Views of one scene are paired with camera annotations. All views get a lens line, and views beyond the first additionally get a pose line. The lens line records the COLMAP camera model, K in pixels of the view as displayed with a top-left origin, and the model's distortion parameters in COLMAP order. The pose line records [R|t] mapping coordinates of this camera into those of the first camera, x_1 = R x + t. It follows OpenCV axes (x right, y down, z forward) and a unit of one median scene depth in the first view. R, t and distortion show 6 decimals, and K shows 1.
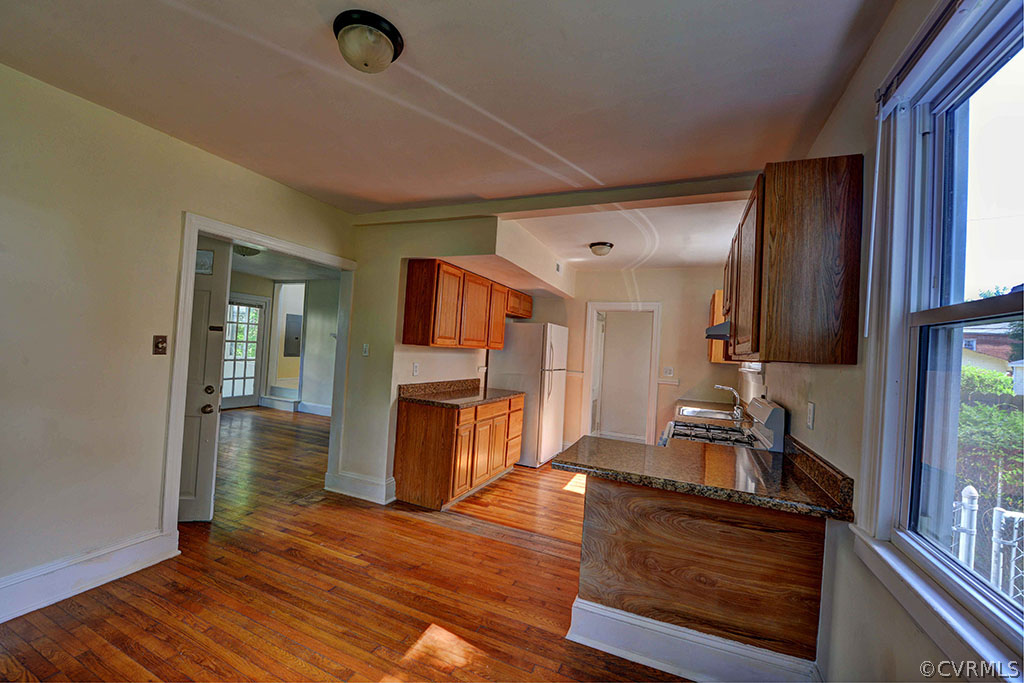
lens RADIAL K [[407.6, 0, 508.2], [0, 407.6, 343.6], [0, 0, 1]] dist [-0.020933, -0.000707]
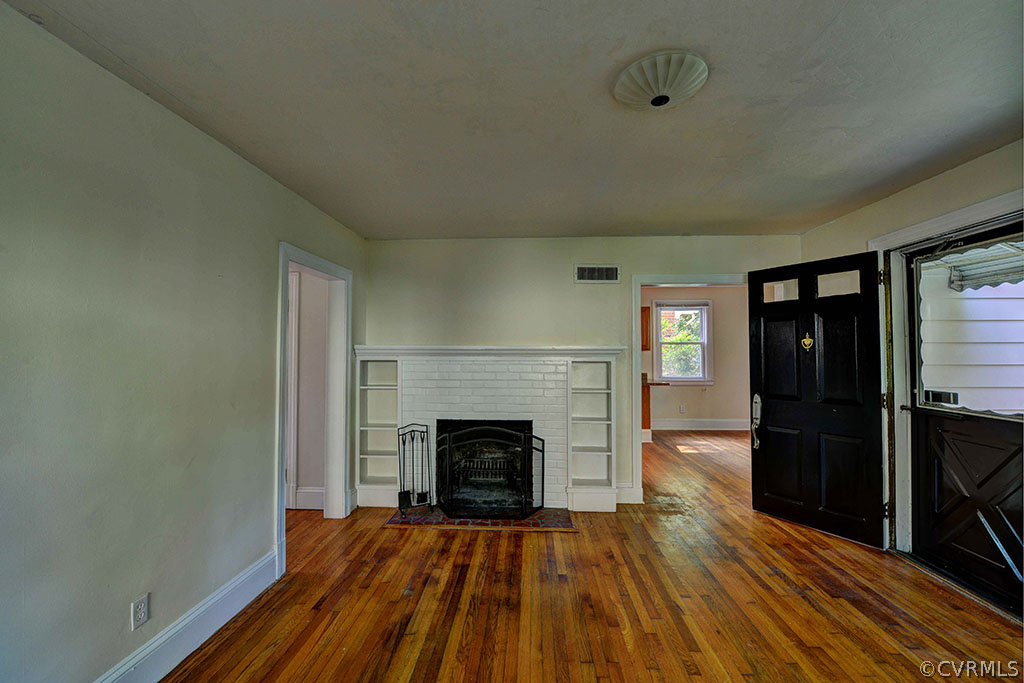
lens RADIAL K [[409.0, 0, 508.6], [0, 409.0, 338.3], [0, 0, 1]] dist [-0.019616, -0.000741]
pose [[-0.343352, -0.034580, 0.938570, -1.388186], [-0.033442, 0.999138, 0.024578, -0.066110], [-0.938611, -0.022949, -0.344213, 1.834507]]
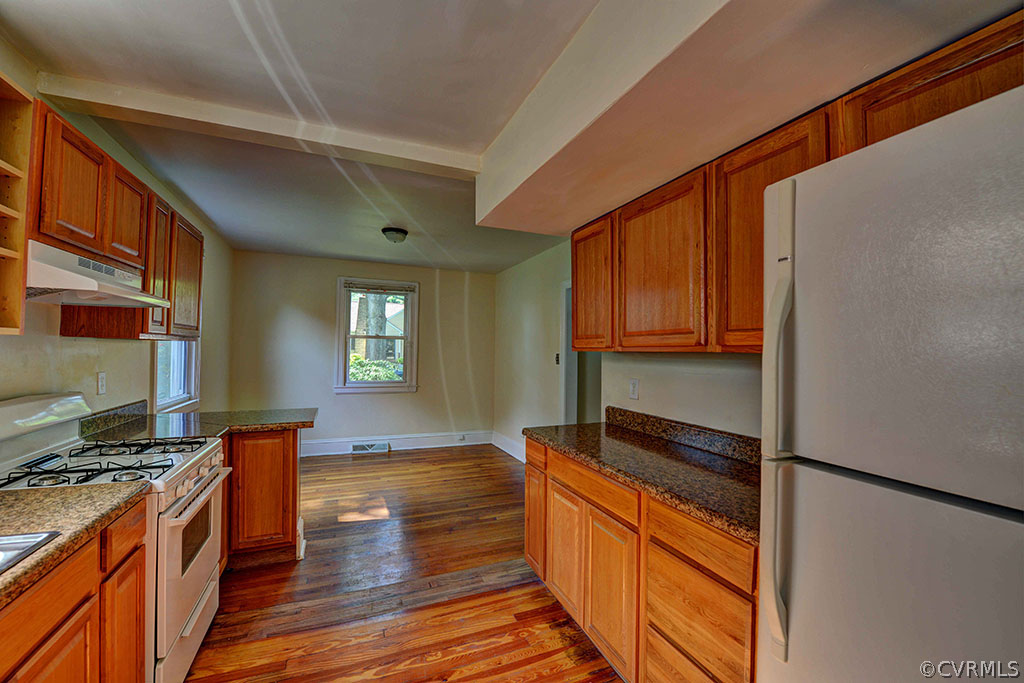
lens RADIAL K [[407.6, 0, 508.2], [0, 407.6, 343.6], [0, 0, 1]] dist [-0.020933, -0.000707]
pose [[-0.697497, -0.082898, -0.711777, 0.424736], [-0.042092, 0.996311, -0.074788, 0.054053], [0.715351, -0.022204, -0.698413, 1.477333]]
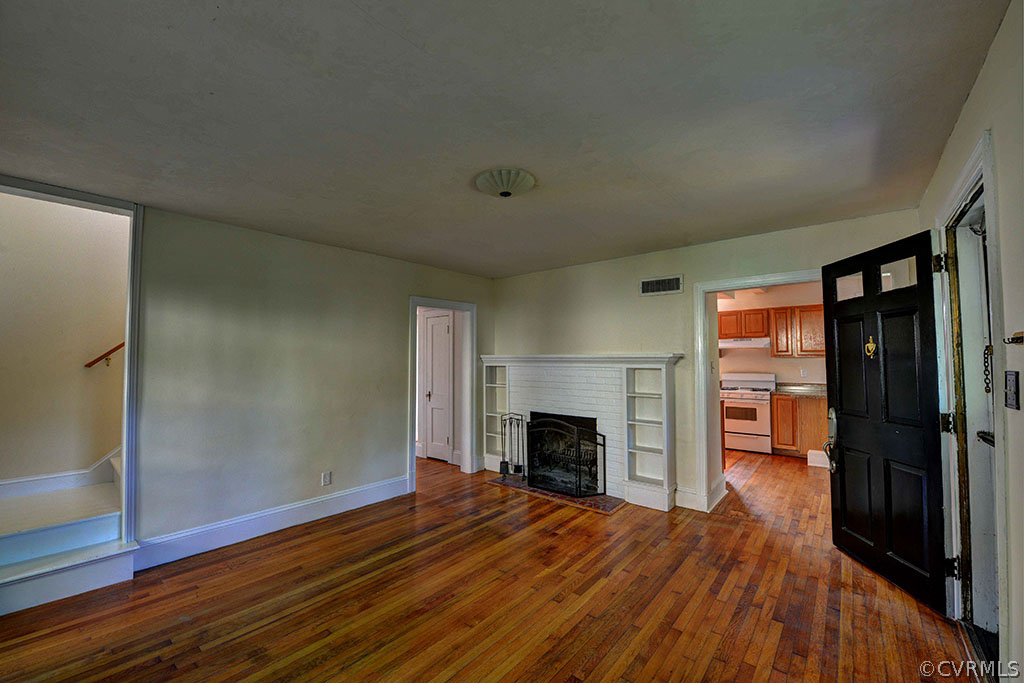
lens RADIAL K [[407.6, 0, 508.2], [0, 407.6, 343.6], [0, 0, 1]] dist [-0.020933, -0.000707]
pose [[0.290935, -0.028004, 0.956333, -1.677861], [0.009144, 0.999607, 0.026490, -0.091627], [-0.956699, 0.001038, 0.291077, 1.297486]]
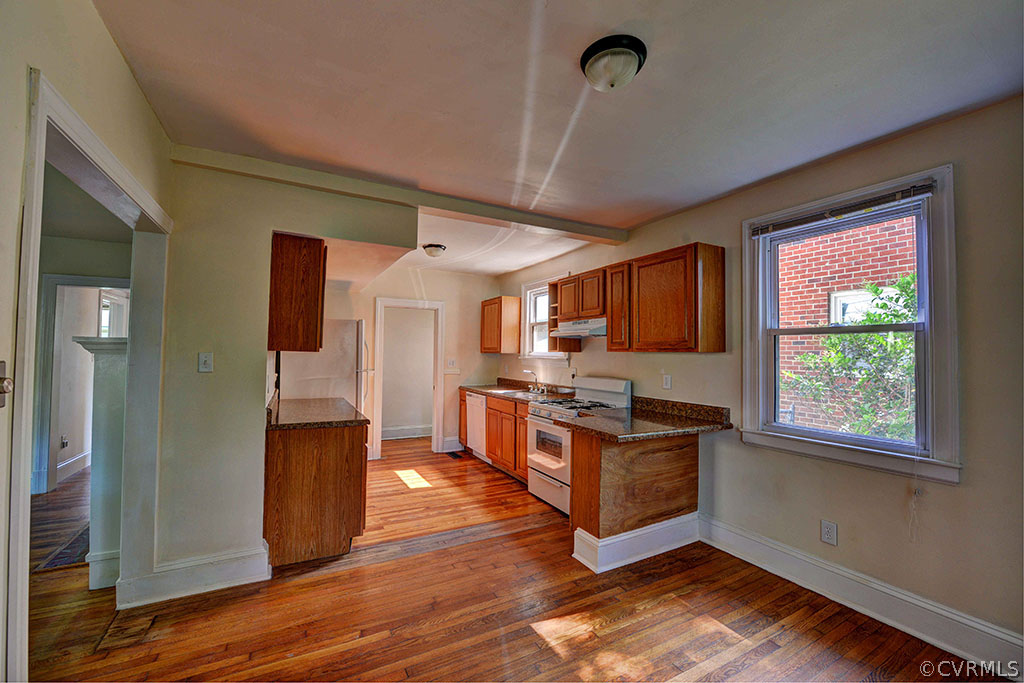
lens RADIAL K [[407.6, 0, 508.2], [0, 407.6, 343.6], [0, 0, 1]] dist [-0.020933, -0.000707]
pose [[0.621282, -0.035289, 0.782792, -0.589862], [0.014874, 0.999337, 0.033246, -0.030930], [-0.783446, -0.009012, 0.621394, 0.244738]]
